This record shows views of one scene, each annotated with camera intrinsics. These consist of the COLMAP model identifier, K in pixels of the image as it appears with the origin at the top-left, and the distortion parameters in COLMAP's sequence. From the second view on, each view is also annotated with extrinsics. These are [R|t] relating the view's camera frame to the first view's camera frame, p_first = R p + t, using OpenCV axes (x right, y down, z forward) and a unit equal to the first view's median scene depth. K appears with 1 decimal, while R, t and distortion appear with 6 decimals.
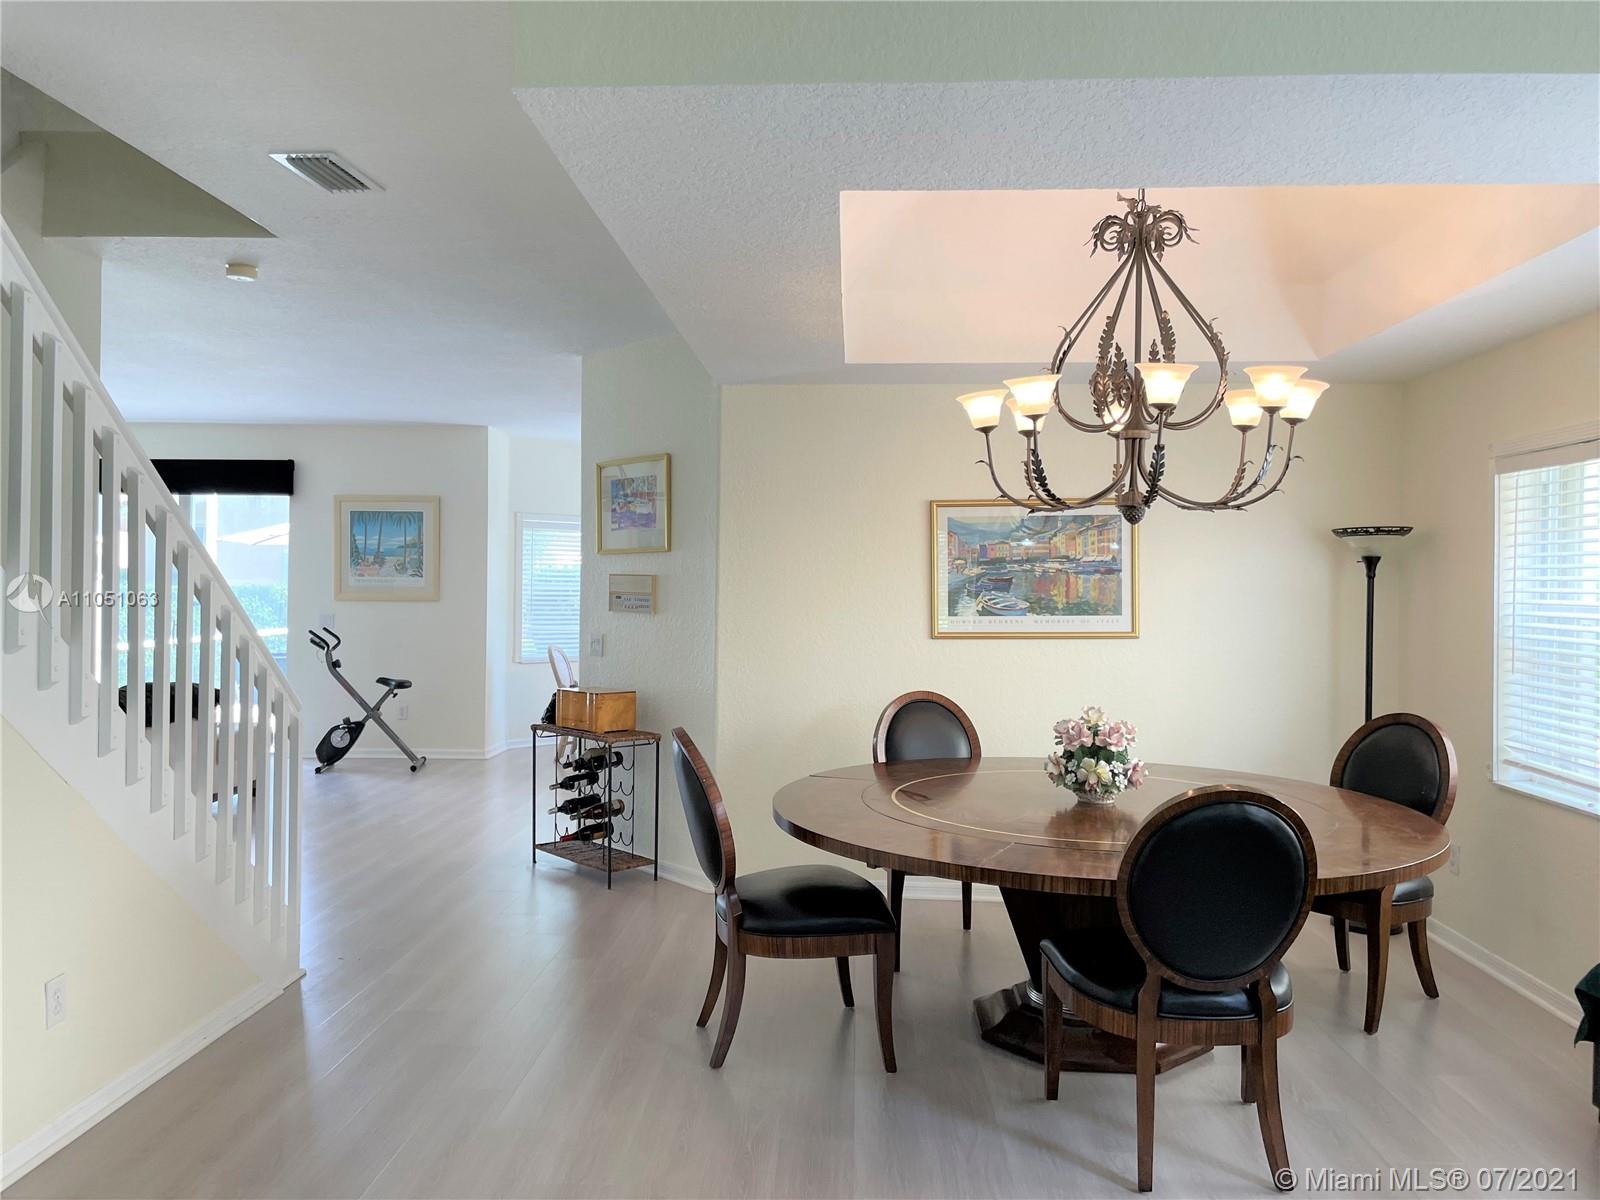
lens RADIAL K [[1201.9, 0, 787.5], [0, 1201.9, 596.0], [0, 0, 1]] dist [0.055491, -0.071926]
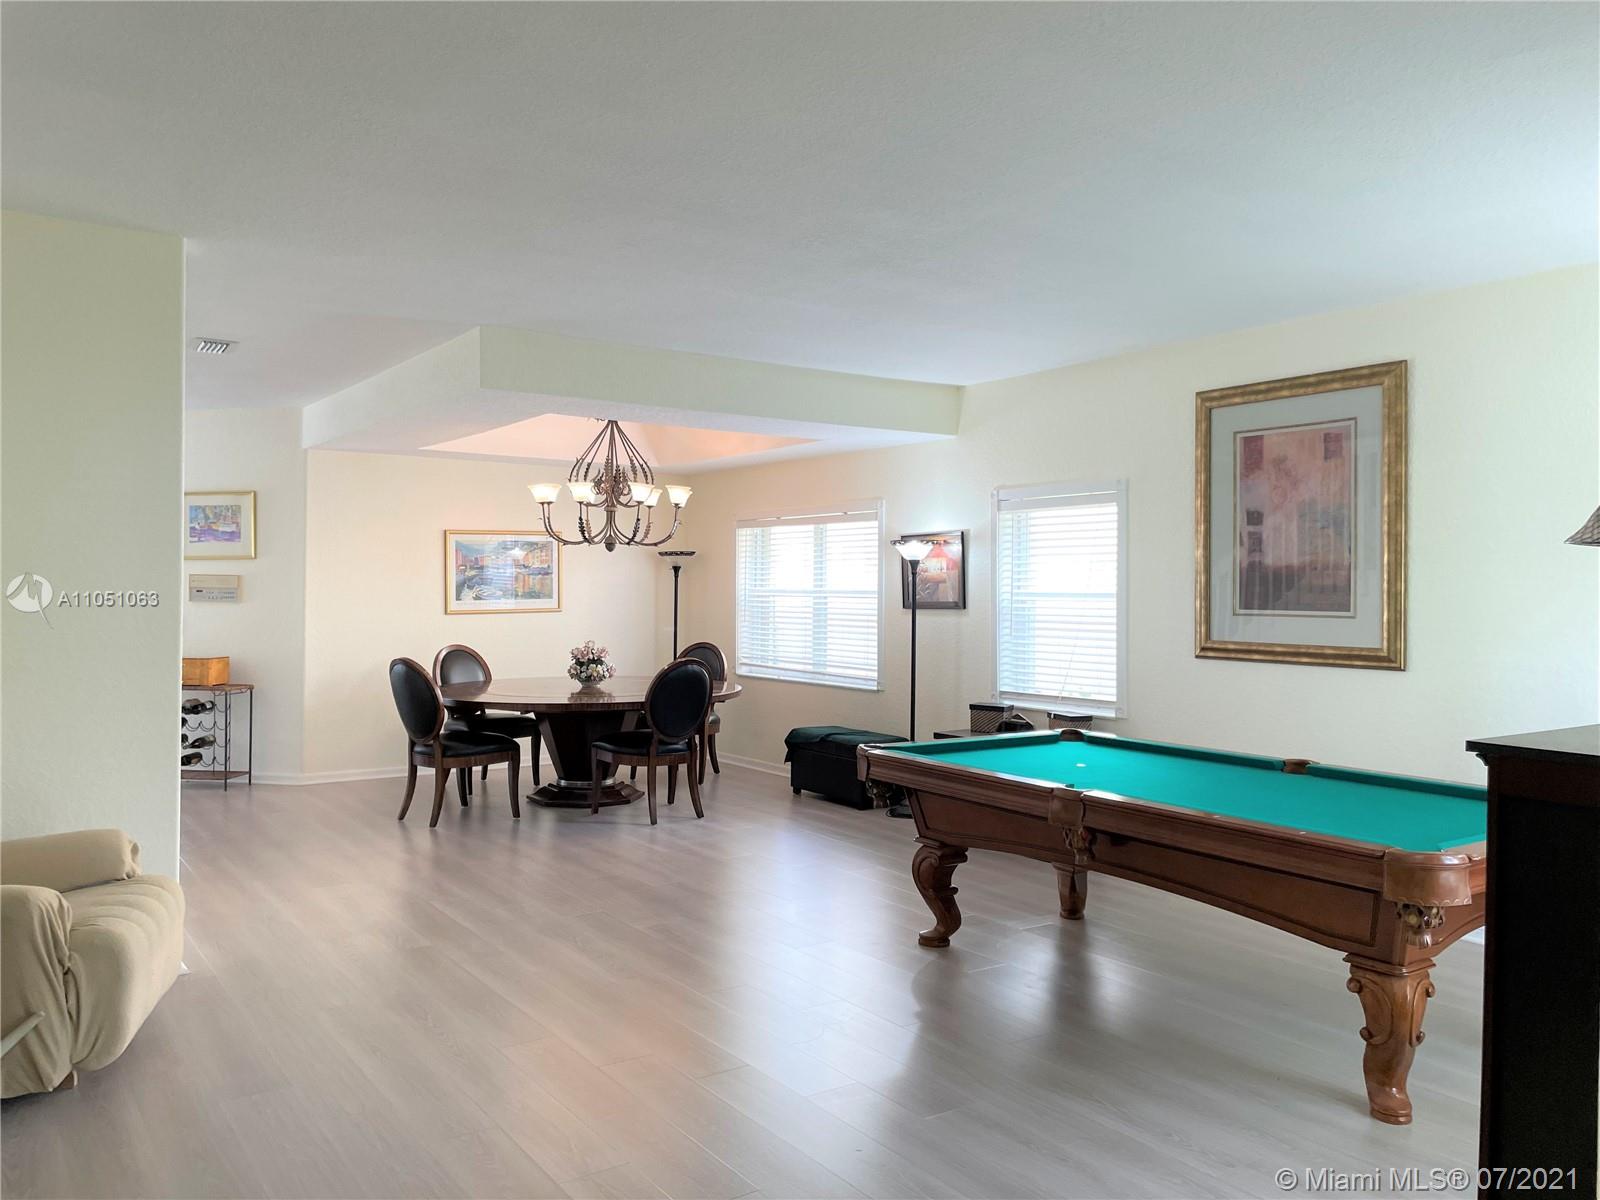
lens RADIAL K [[1201.9, 0, 787.5], [0, 1201.9, 596.0], [0, 0, 1]] dist [0.055491, -0.071926]
pose [[0.788836, -0.009311, 0.614534, -0.527975], [0.008364, 0.999955, 0.004414, 0.007136], [-0.614547, 0.001658, 0.788878, -0.586393]]
